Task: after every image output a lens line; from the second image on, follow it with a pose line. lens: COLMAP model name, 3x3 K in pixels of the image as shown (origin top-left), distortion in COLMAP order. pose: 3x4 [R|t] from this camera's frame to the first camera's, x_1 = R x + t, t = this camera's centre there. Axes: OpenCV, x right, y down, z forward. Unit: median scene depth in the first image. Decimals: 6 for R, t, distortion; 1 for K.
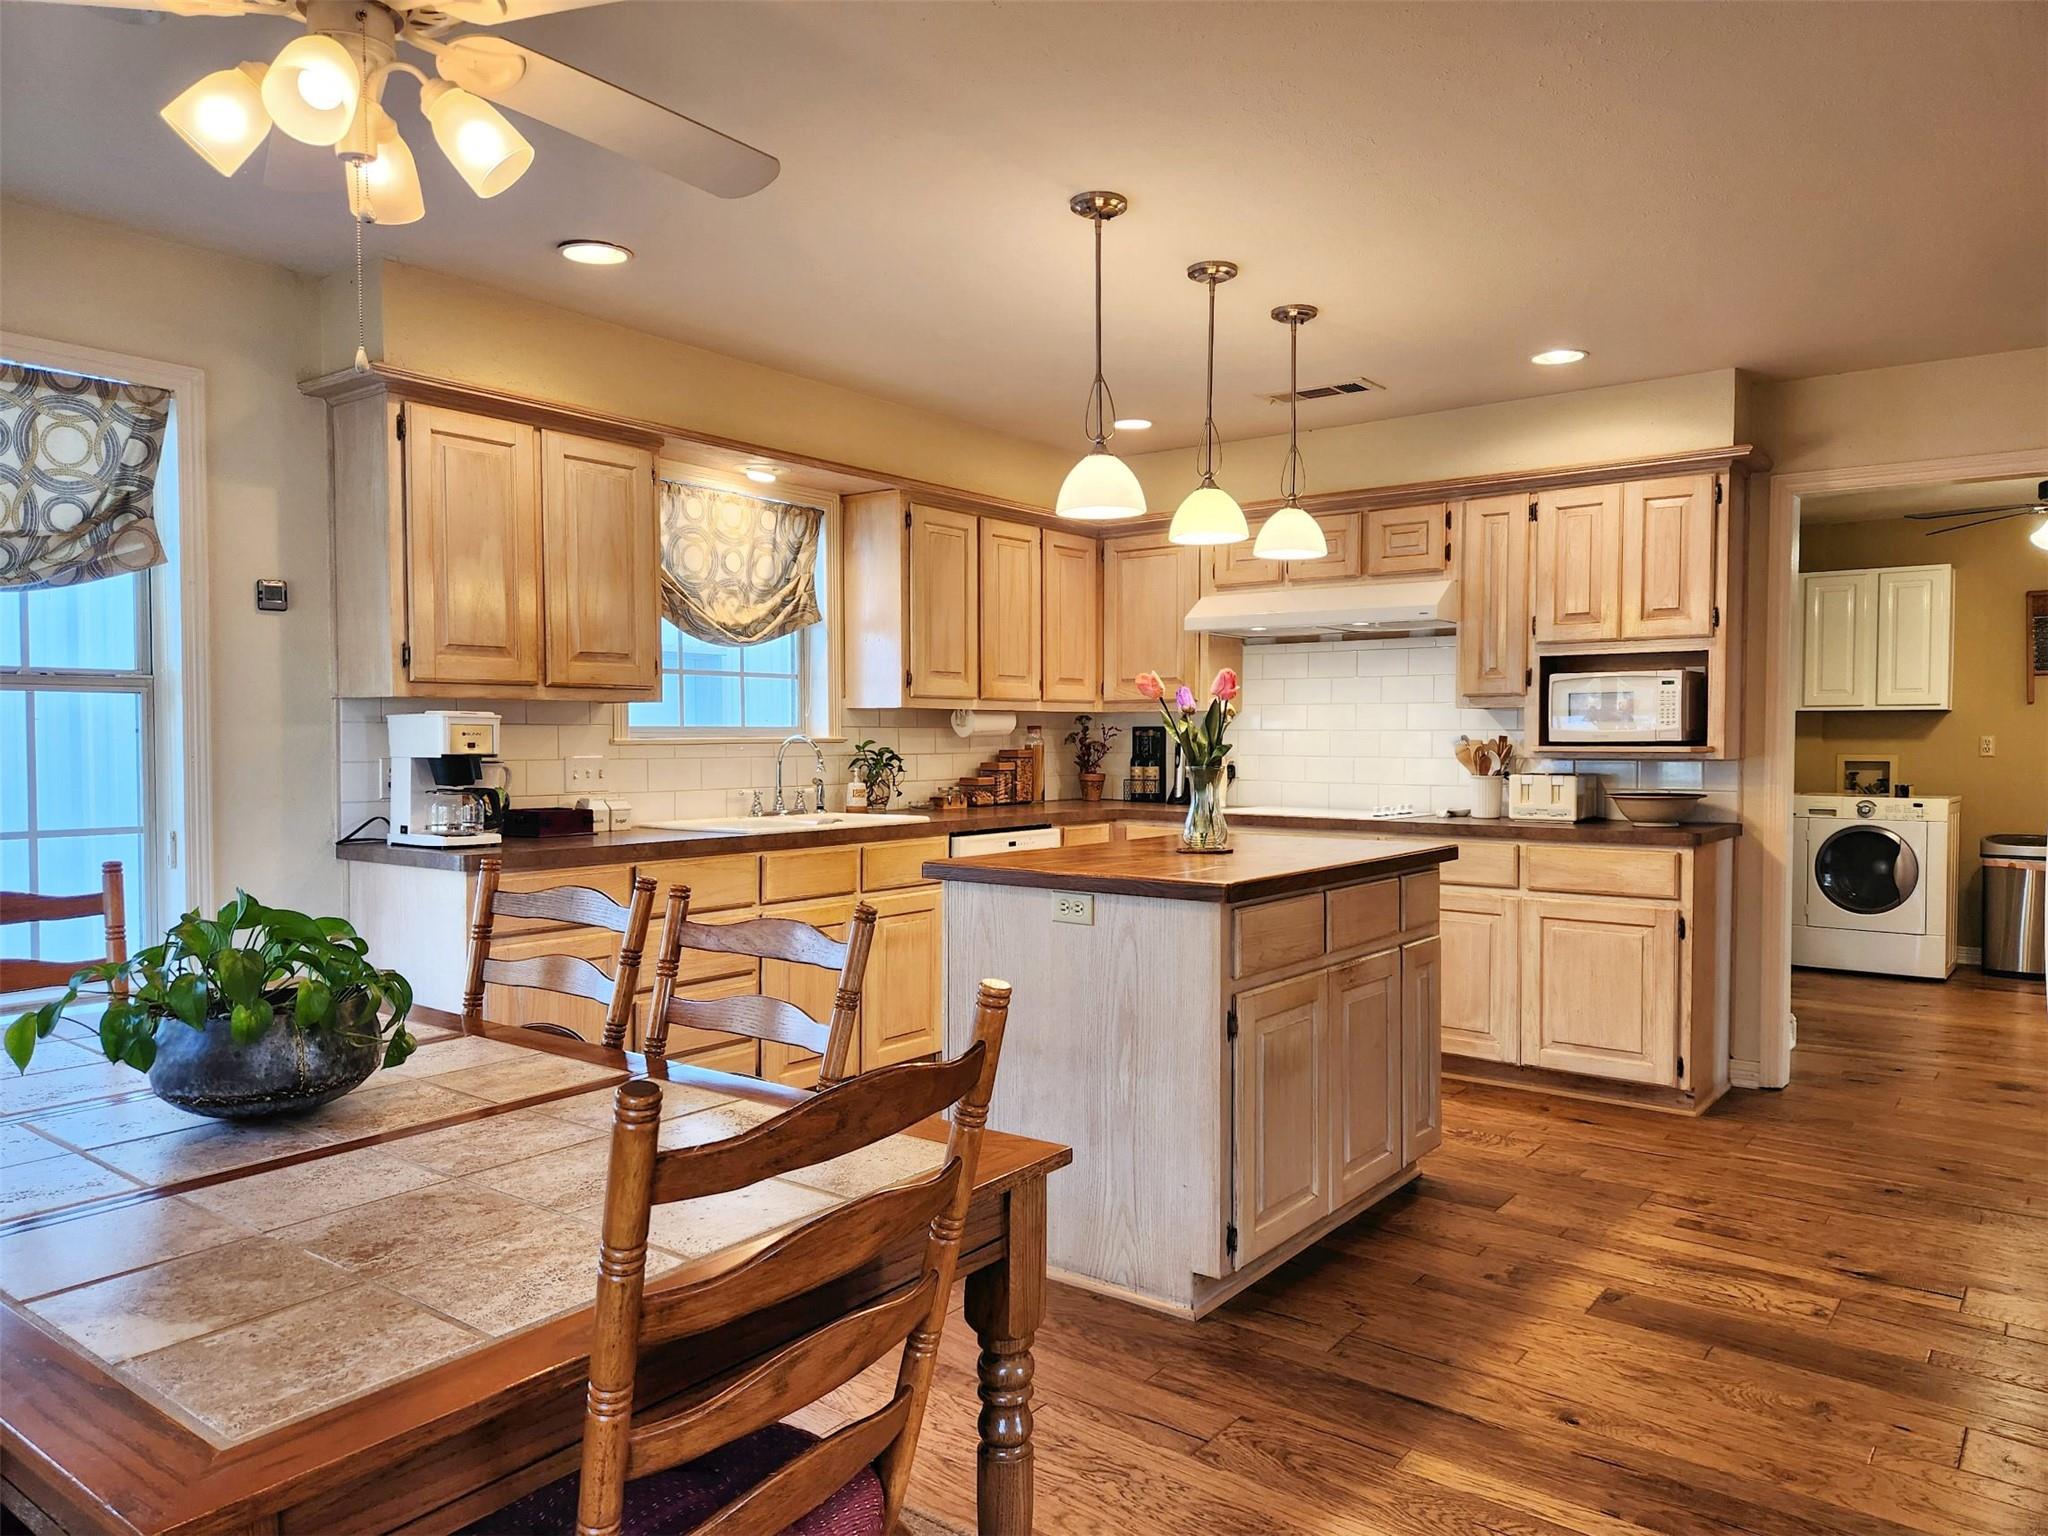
lens RADIAL K [[1389.3, 0, 1028.8], [0, 1389.3, 768.6], [0, 0, 1]] dist [0.046510, -0.018331]
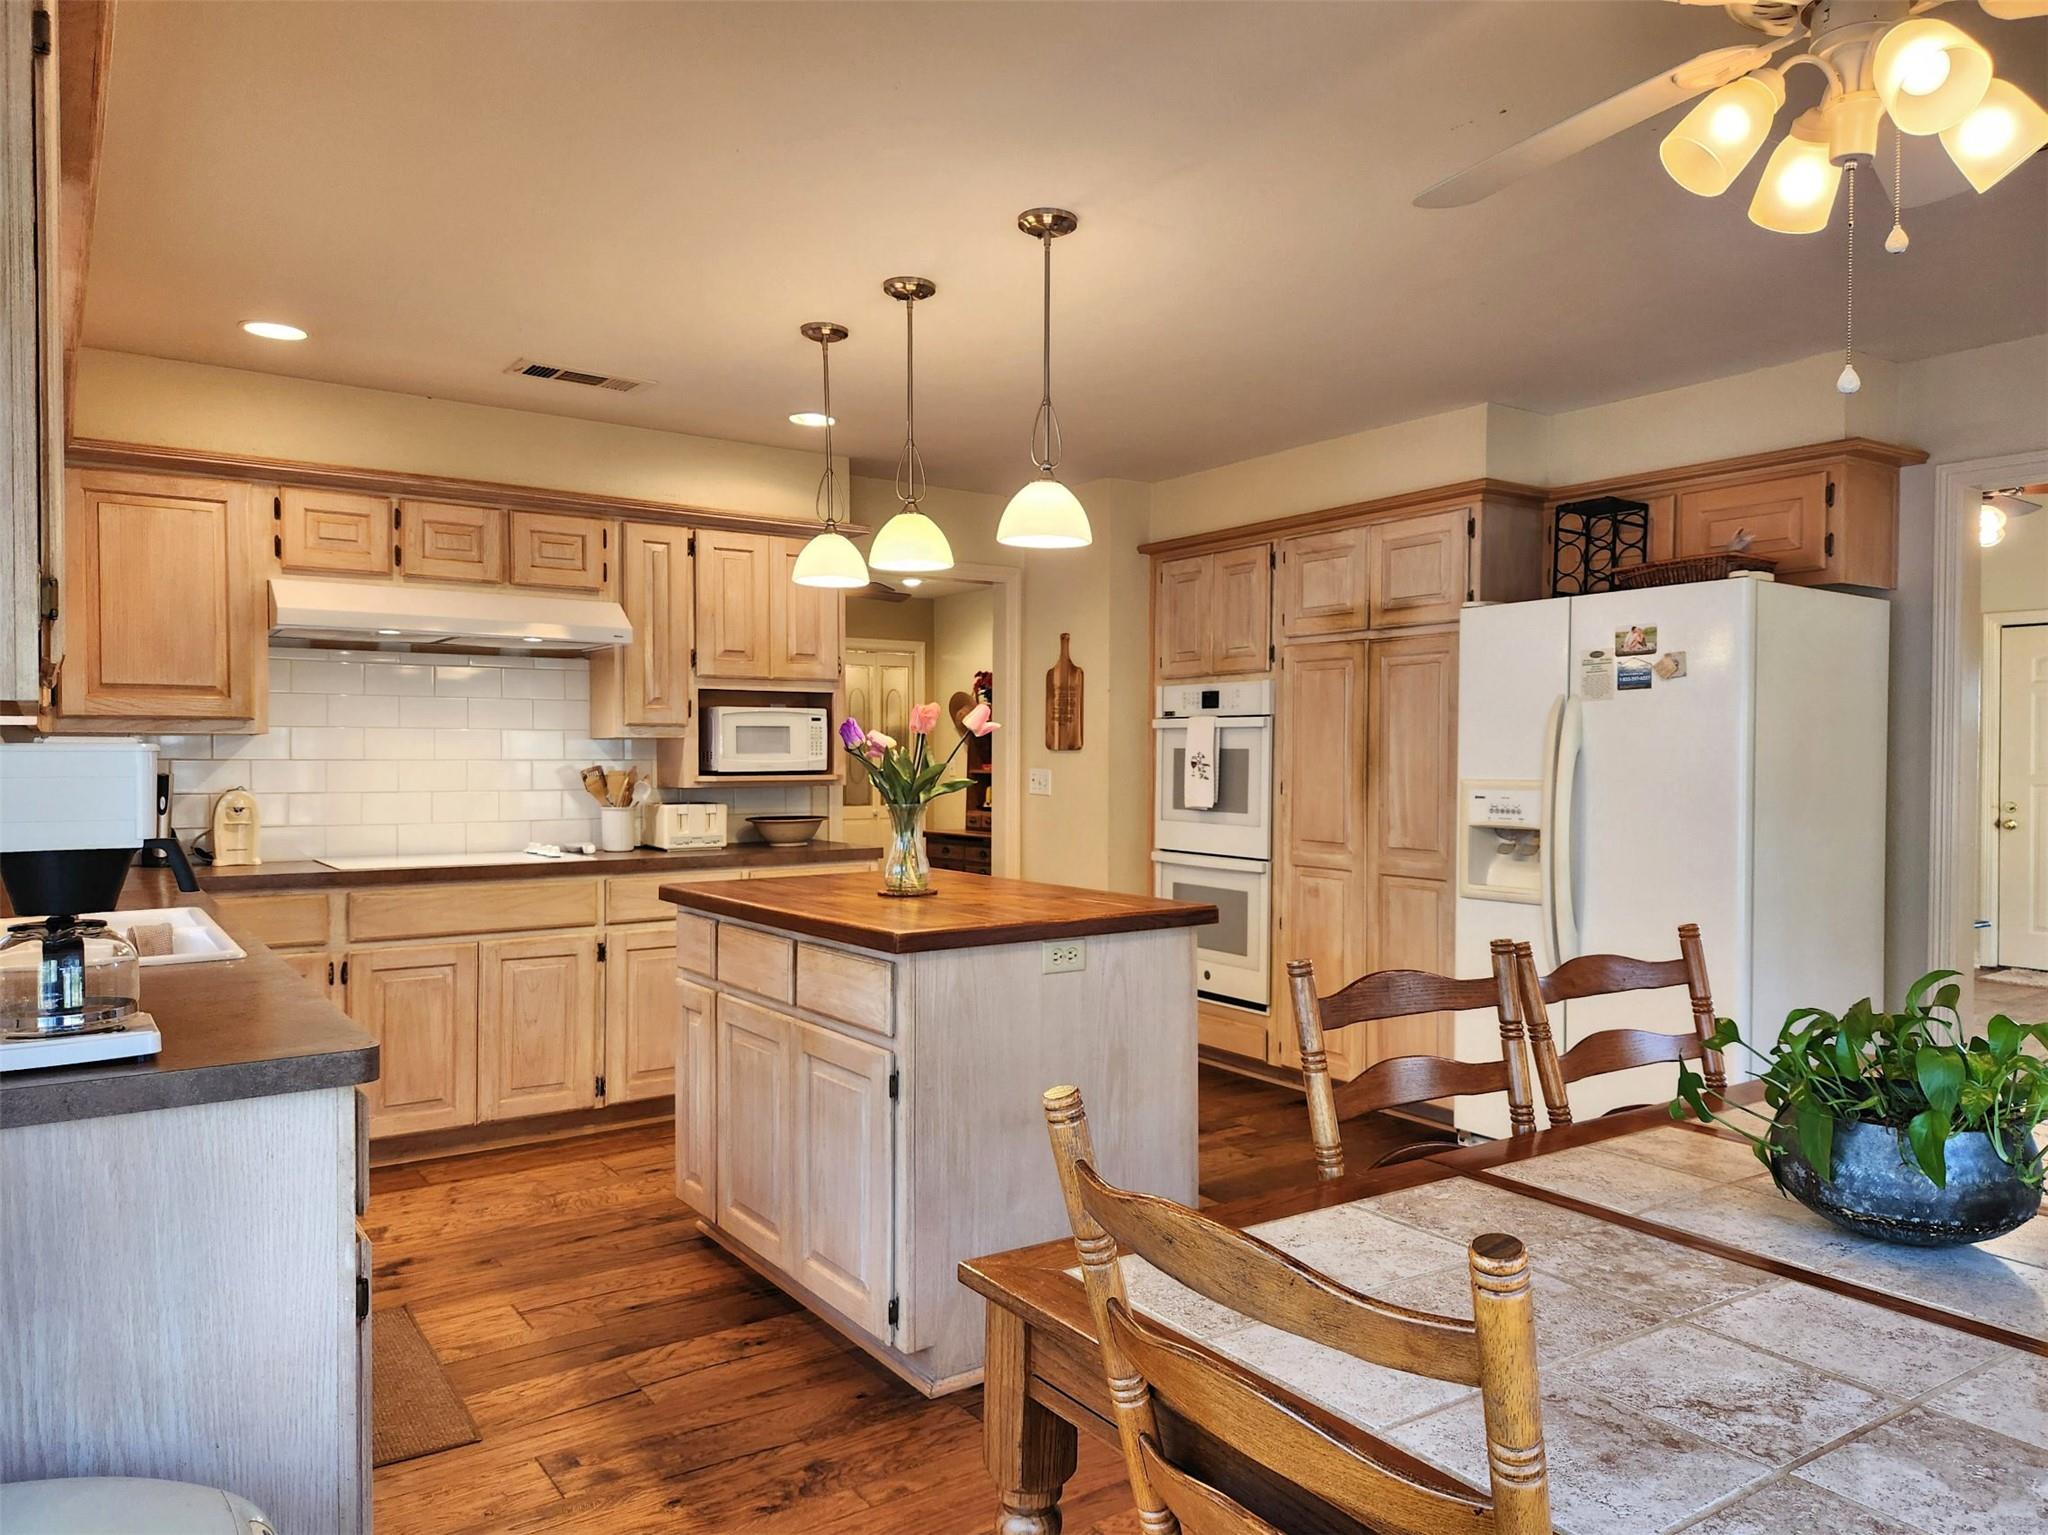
lens RADIAL K [[1389.3, 0, 1067.4], [0, 1389.3, 760.9], [0, 0, 1]] dist [0.046510, -0.018331]
pose [[0.298687, -0.006102, 0.954332, -0.560489], [0.024208, 0.999706, -0.001185, -0.020089], [-0.954044, 0.023457, 0.298747, 0.459701]]
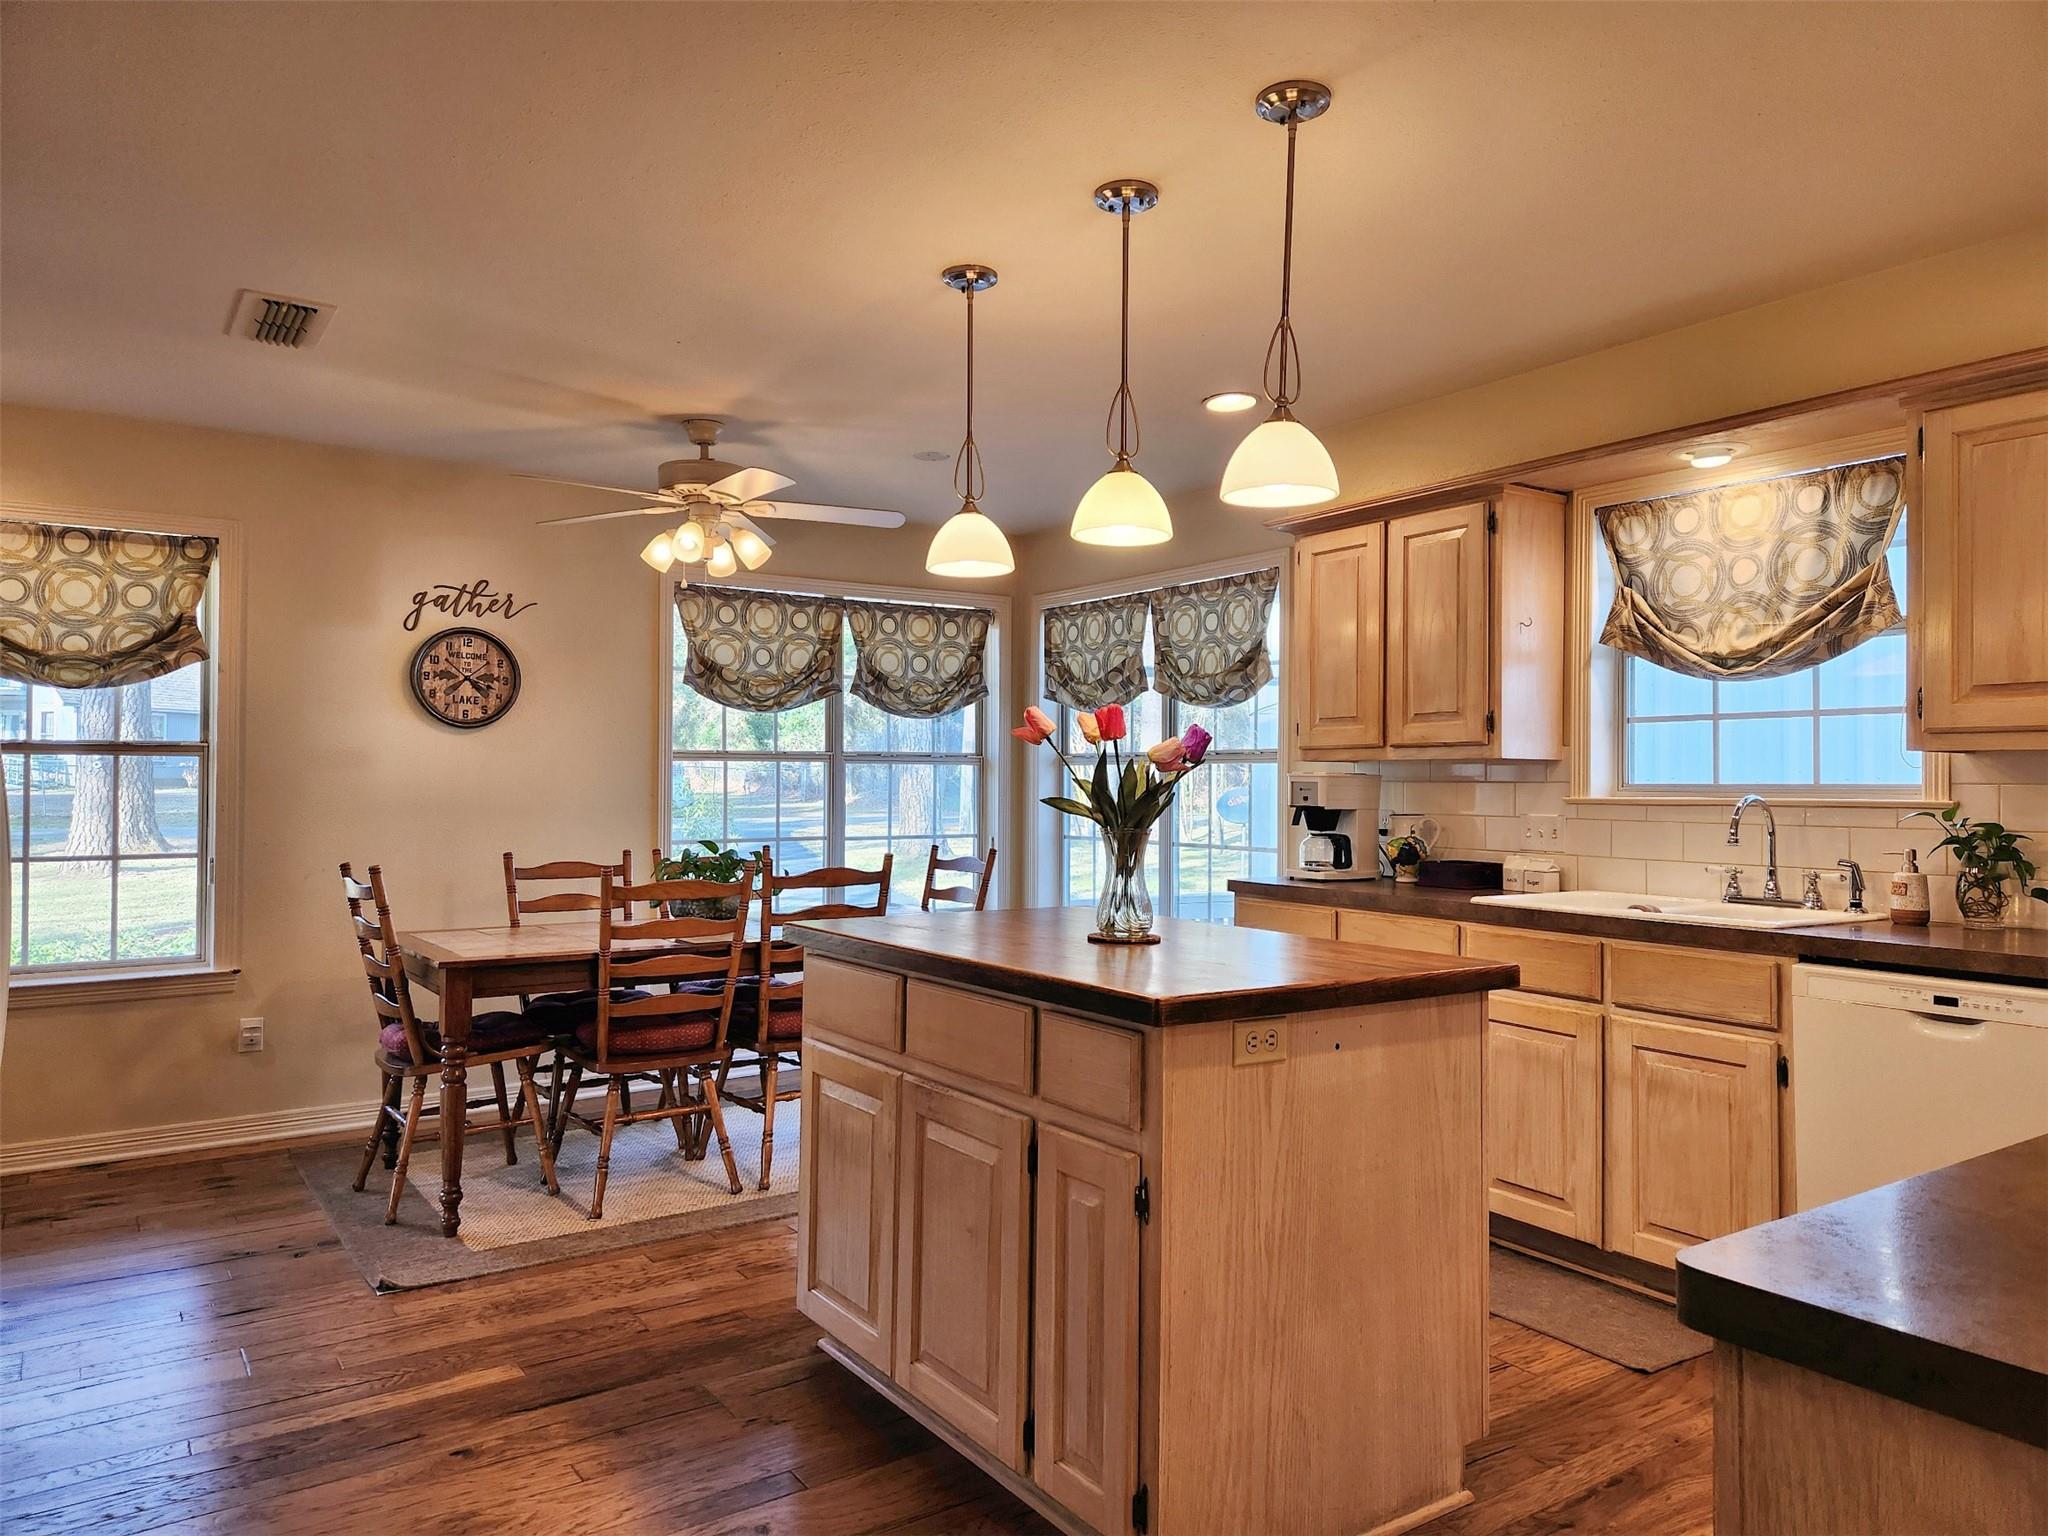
lens RADIAL K [[1389.3, 0, 1080.3], [0, 1389.3, 754.2], [0, 0, 1]] dist [0.046510, -0.018331]
pose [[-0.289928, -0.026236, -0.956689, 0.657947], [-0.032963, 0.999305, -0.017416, -0.021724], [0.956481, 0.026486, -0.290592, 0.904506]]
